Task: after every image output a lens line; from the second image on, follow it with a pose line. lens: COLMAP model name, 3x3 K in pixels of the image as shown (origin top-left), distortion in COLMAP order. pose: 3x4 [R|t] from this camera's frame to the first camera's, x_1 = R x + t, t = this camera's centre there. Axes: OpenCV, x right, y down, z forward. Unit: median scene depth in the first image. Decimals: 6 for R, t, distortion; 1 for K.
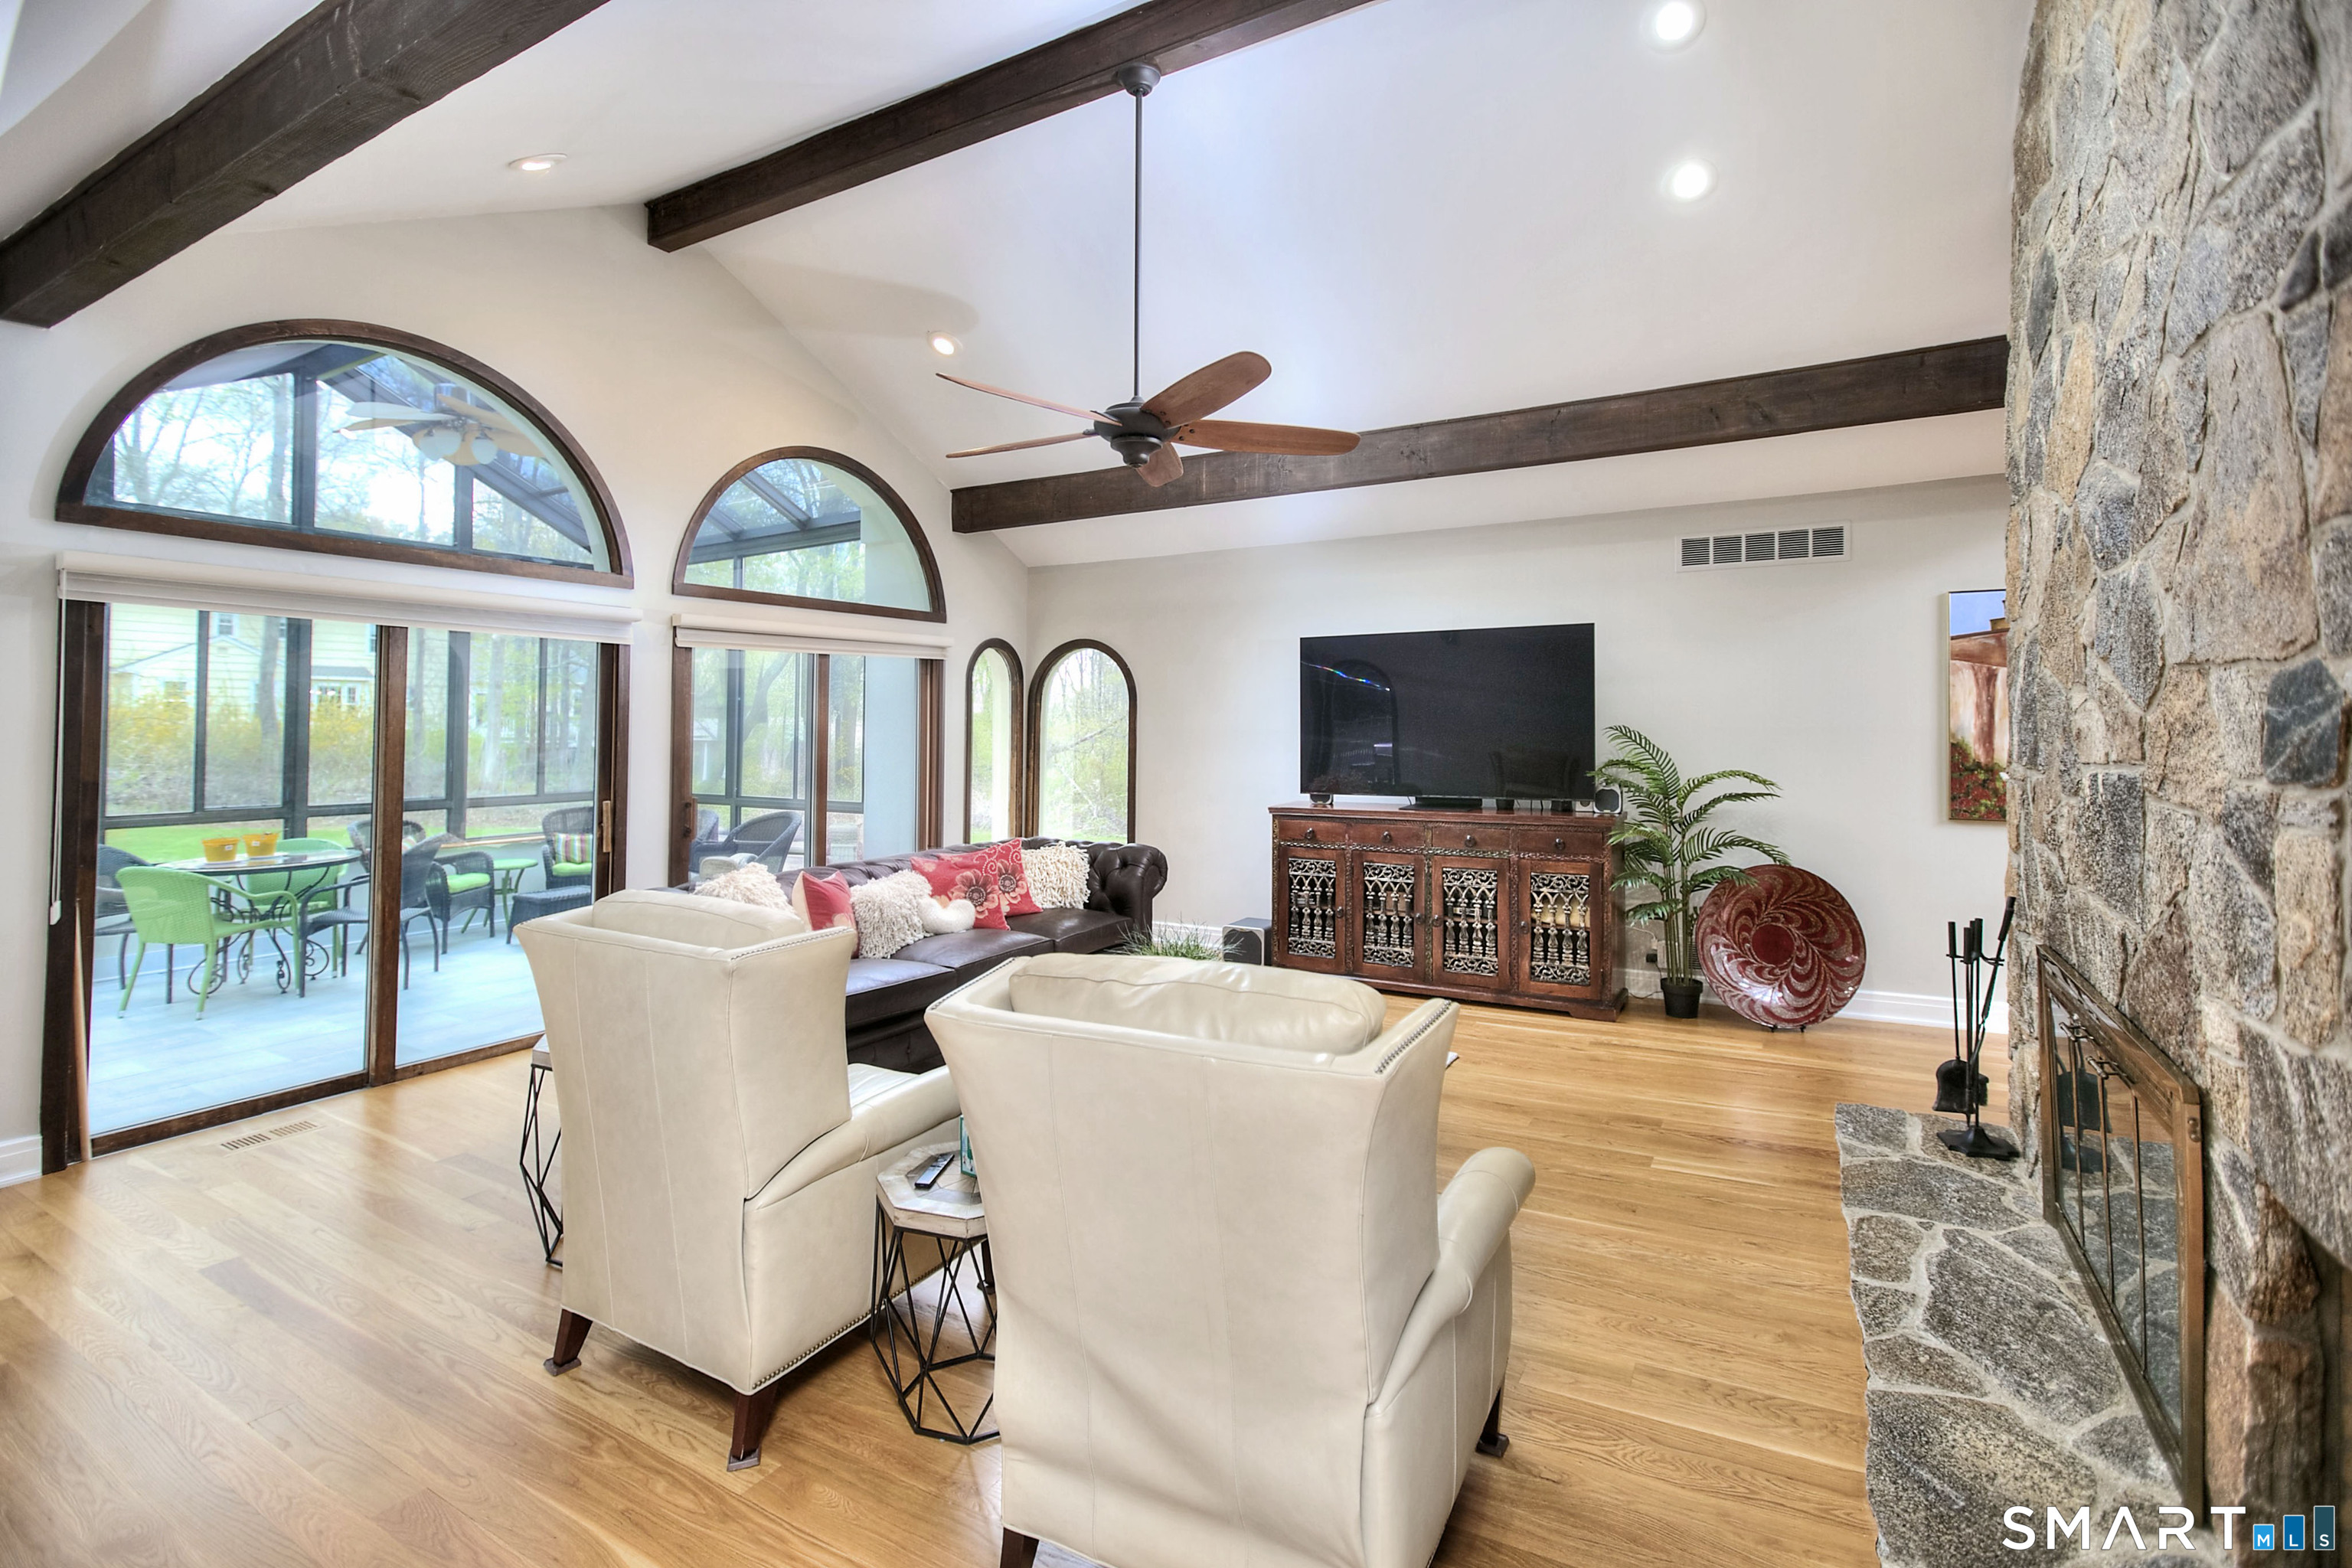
lens RADIAL K [[1067.7, 0, 1238.3], [0, 1067.7, 709.7], [0, 0, 1]] dist [0.003551, 0.001073]
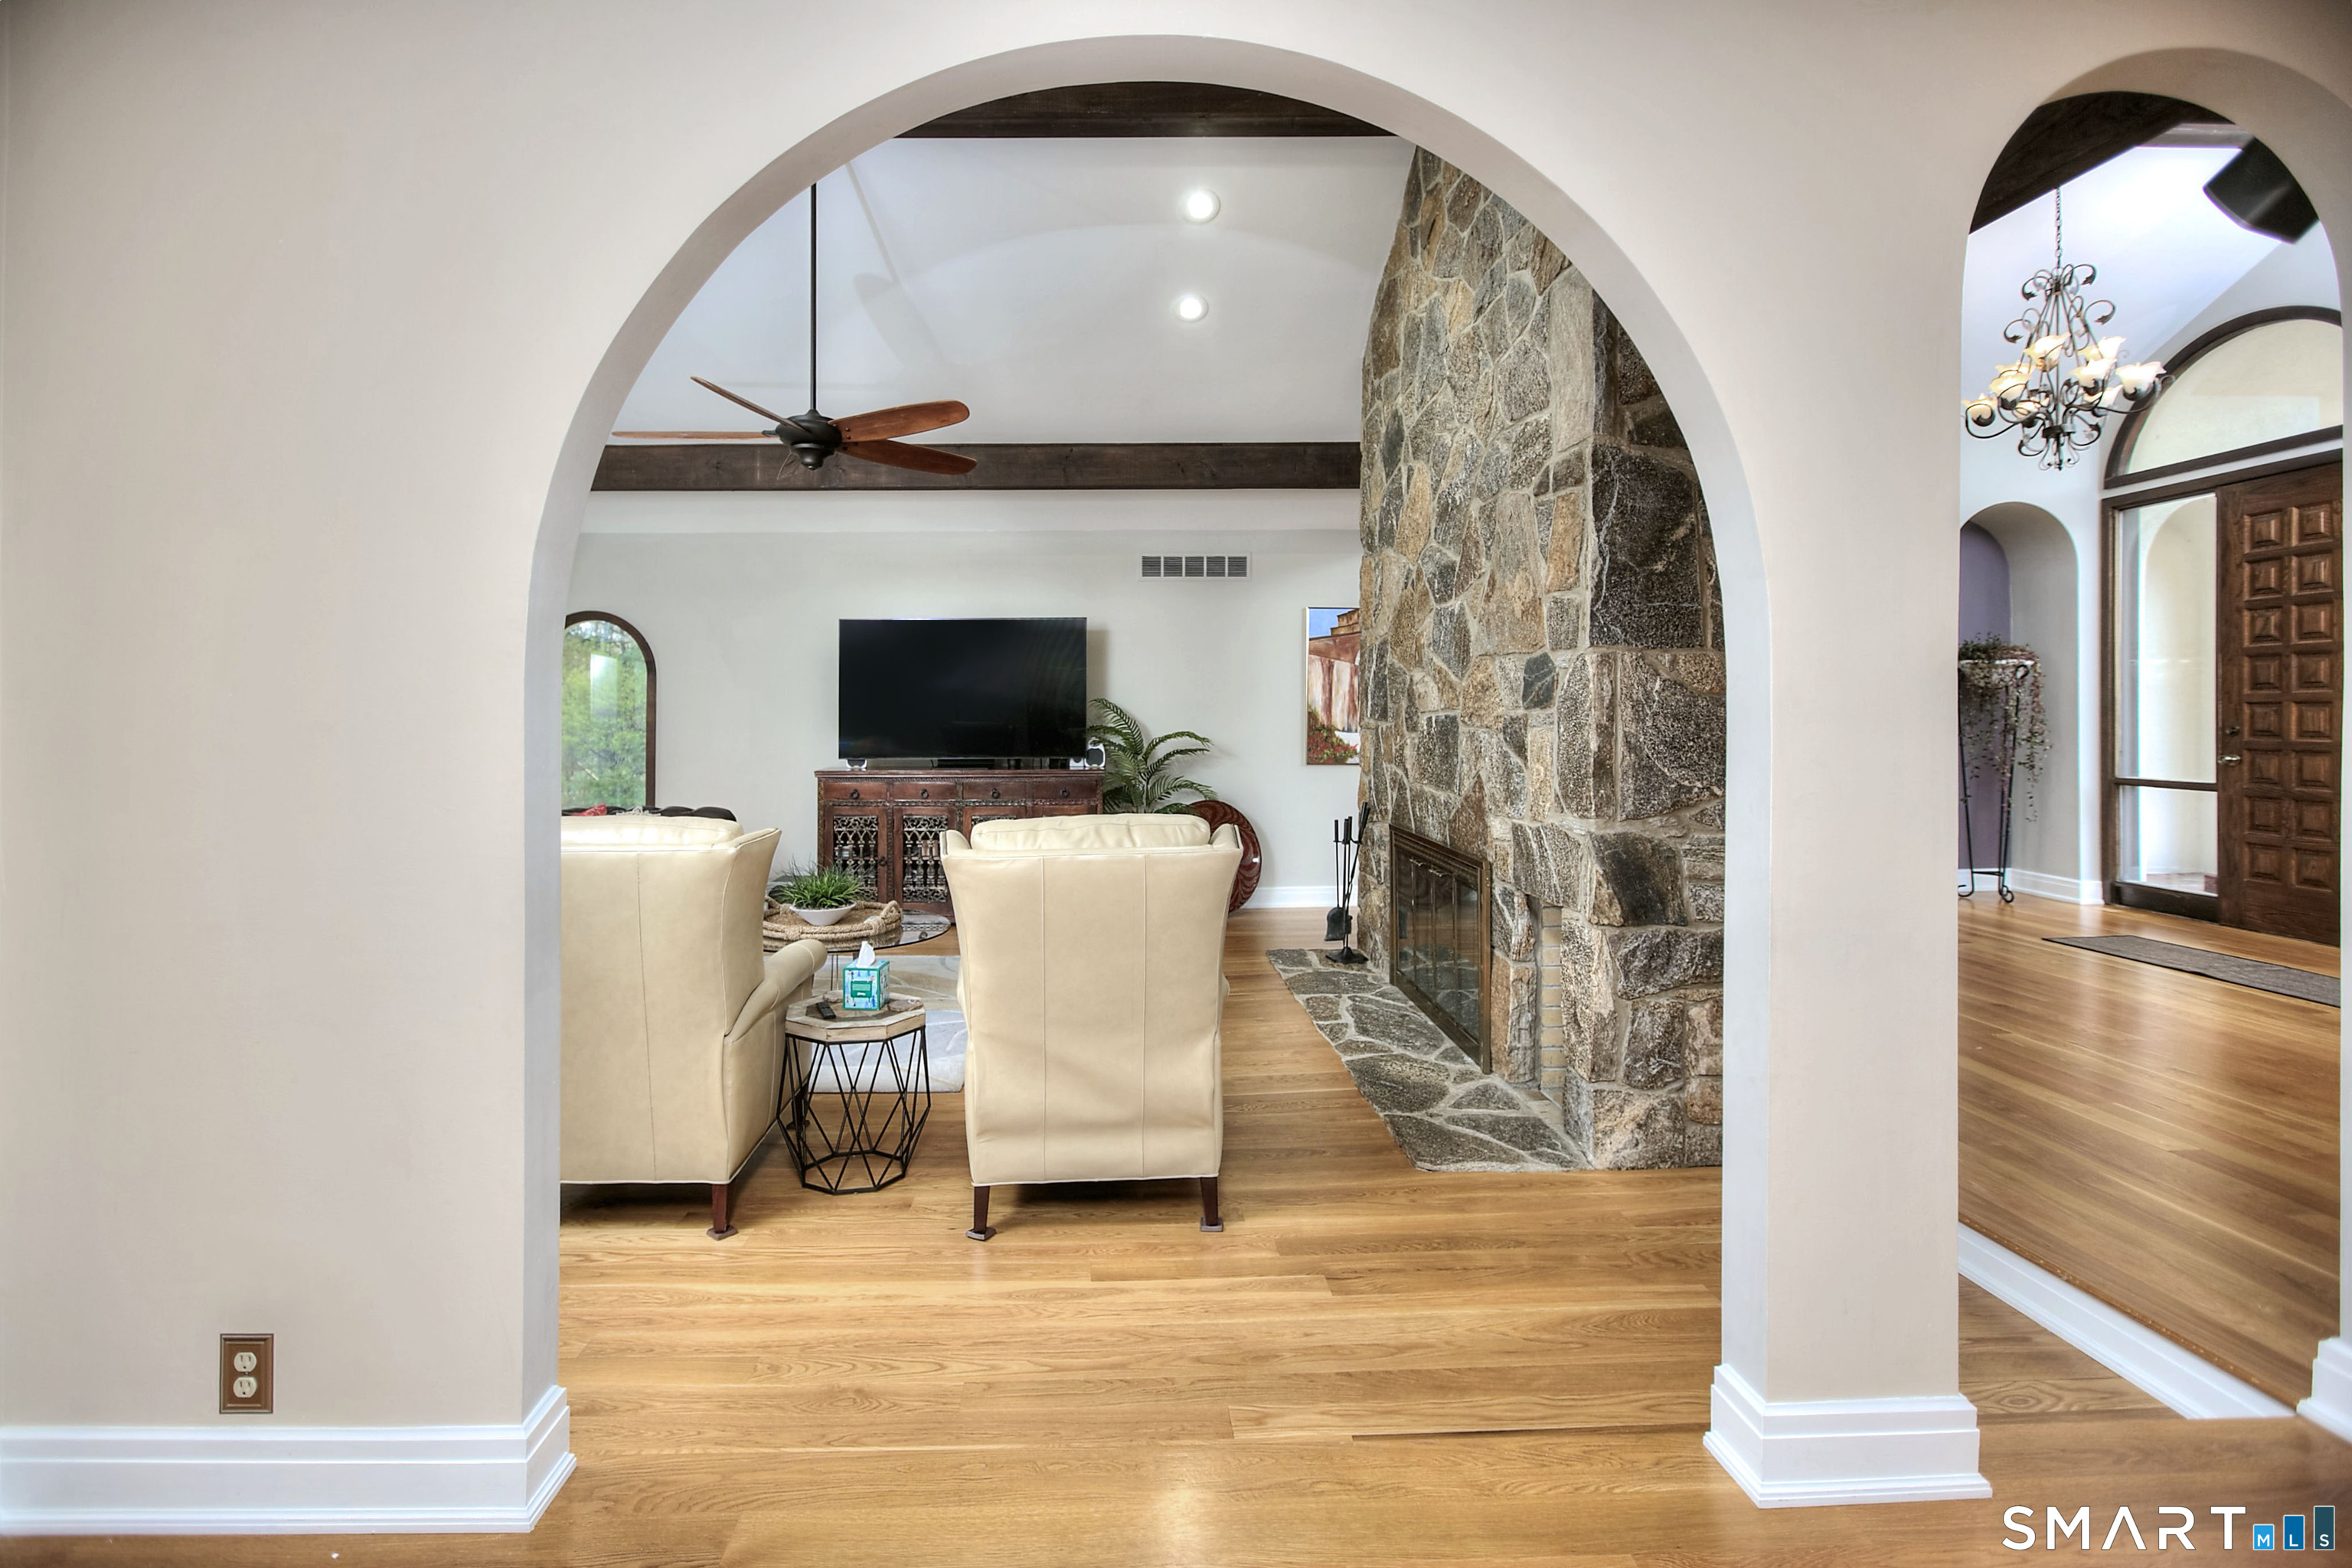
lens RADIAL K [[1096.2, 0, 1177.4], [0, 1096.2, 728.0], [0, 0, 1]] dist [-0.003286, 0.001034]
pose [[0.850704, -0.008197, 0.525581, -0.406307], [-0.005107, 0.999702, 0.023858, 0.028234], [-0.525620, -0.022980, 0.850409, -0.264000]]
